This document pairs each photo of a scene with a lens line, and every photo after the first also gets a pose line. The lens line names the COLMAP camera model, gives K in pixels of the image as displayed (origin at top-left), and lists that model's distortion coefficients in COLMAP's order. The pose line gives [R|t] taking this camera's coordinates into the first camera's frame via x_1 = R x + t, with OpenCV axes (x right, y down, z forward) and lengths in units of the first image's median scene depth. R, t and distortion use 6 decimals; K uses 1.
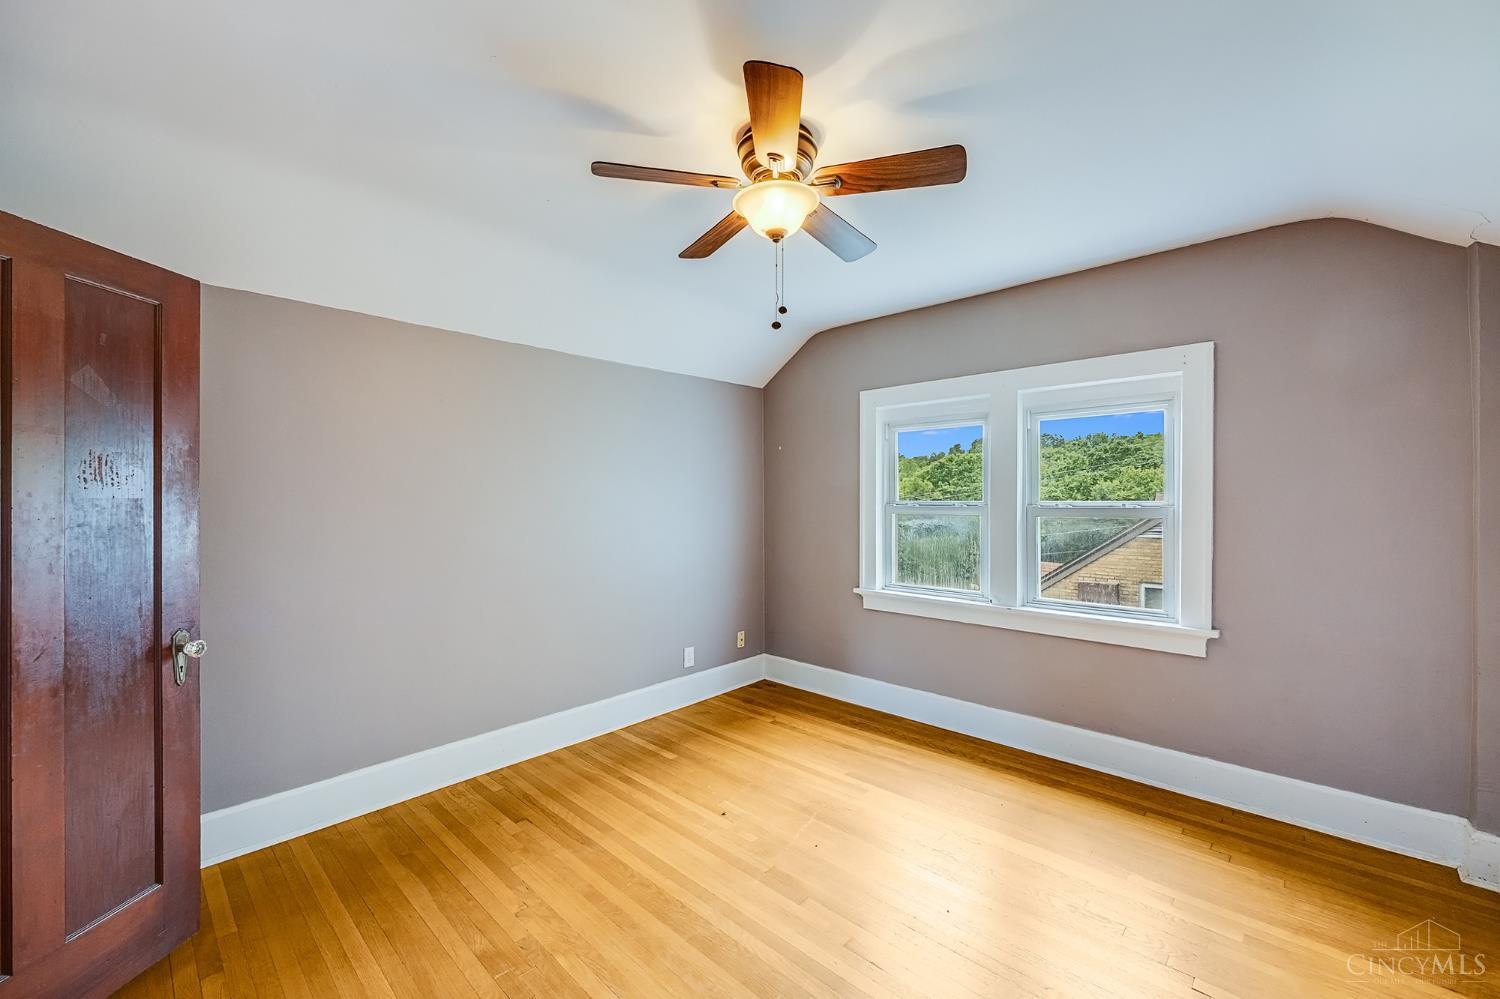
lens RADIAL K [[608.4, 0, 749.0], [0, 608.4, 494.1], [0, 0, 1]] dist [0.000575, 0.000201]
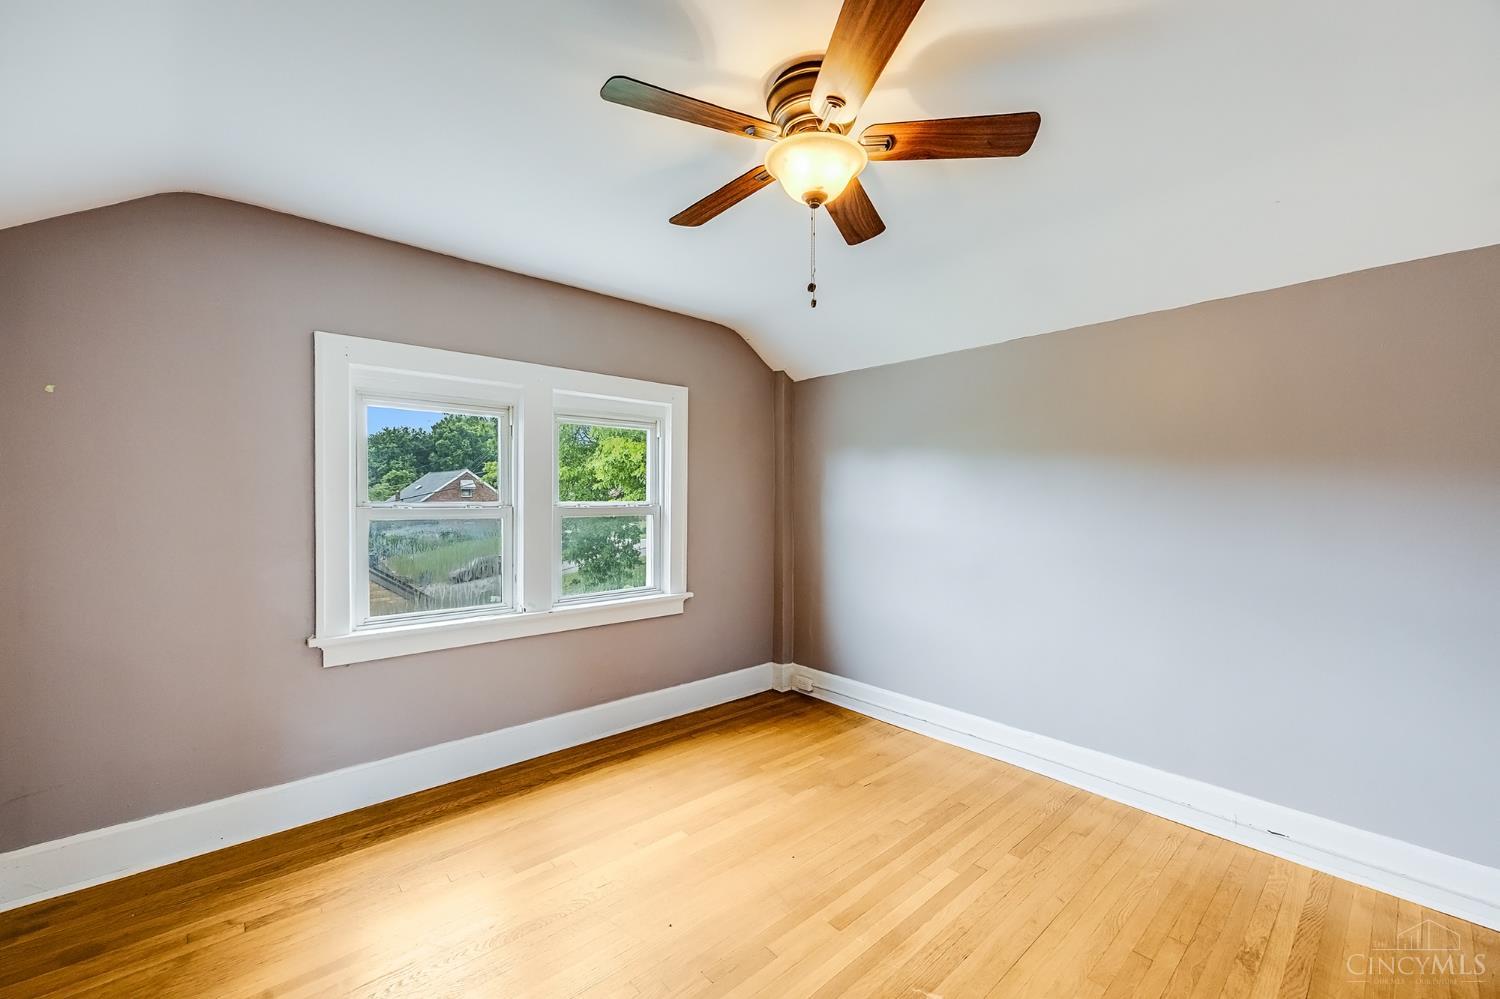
lens RADIAL K [[589.4, 0, 748.9], [0, 589.4, 503.6], [0, 0, 1]] dist [0.001535, 0.000405]
pose [[0.091372, -0.005802, 0.995800, -0.496279], [-0.007257, 0.999953, 0.006492, 0.006468], [-0.995790, -0.007819, 0.091326, 0.619490]]
